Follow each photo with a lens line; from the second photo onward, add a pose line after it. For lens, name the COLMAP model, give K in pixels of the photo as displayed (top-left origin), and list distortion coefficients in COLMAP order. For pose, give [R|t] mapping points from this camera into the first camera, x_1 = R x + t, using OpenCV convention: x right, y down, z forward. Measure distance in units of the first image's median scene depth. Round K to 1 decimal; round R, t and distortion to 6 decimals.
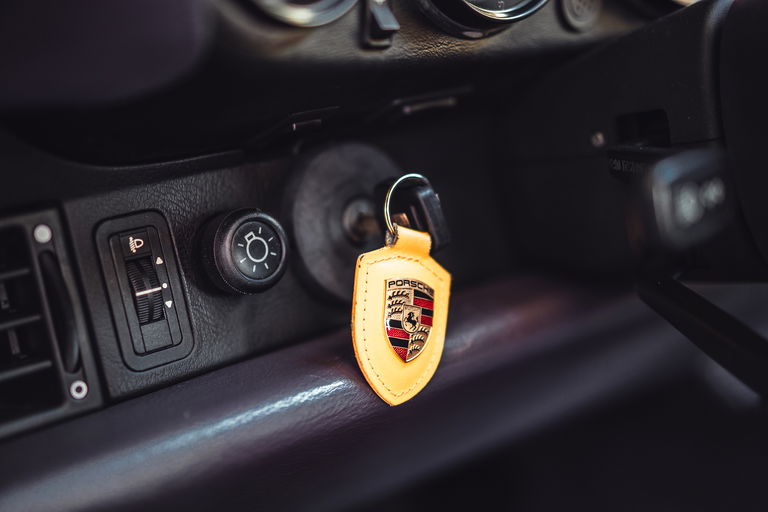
lens RADIAL K [[1202.9, 0, 384.5], [0, 1202.9, 257.8], [0, 0, 1]] dist [0.041636, 0.000000]
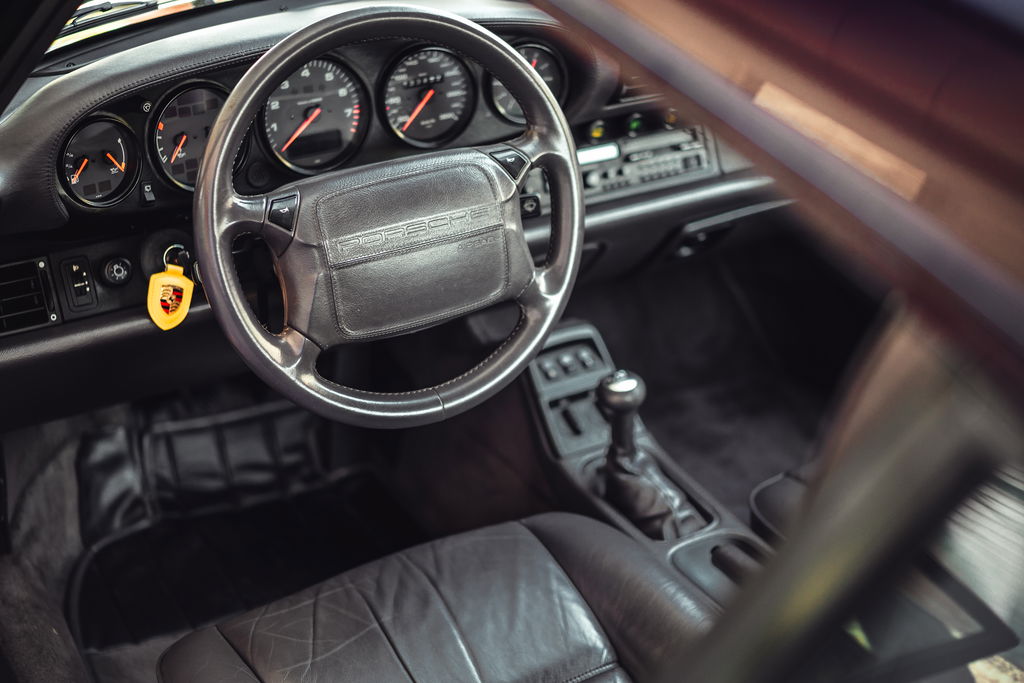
lens RADIAL K [[1603.9, 0, 511.4], [0, 1603.9, 340.1], [0, 0, 1]] dist [0.041636, 0.000000]
pose [[0.958871, 0.065708, -0.276132, 1.827260], [-0.032617, 0.991899, 0.122769, -0.339690], [0.281962, -0.108713, 0.953247, -2.341962]]
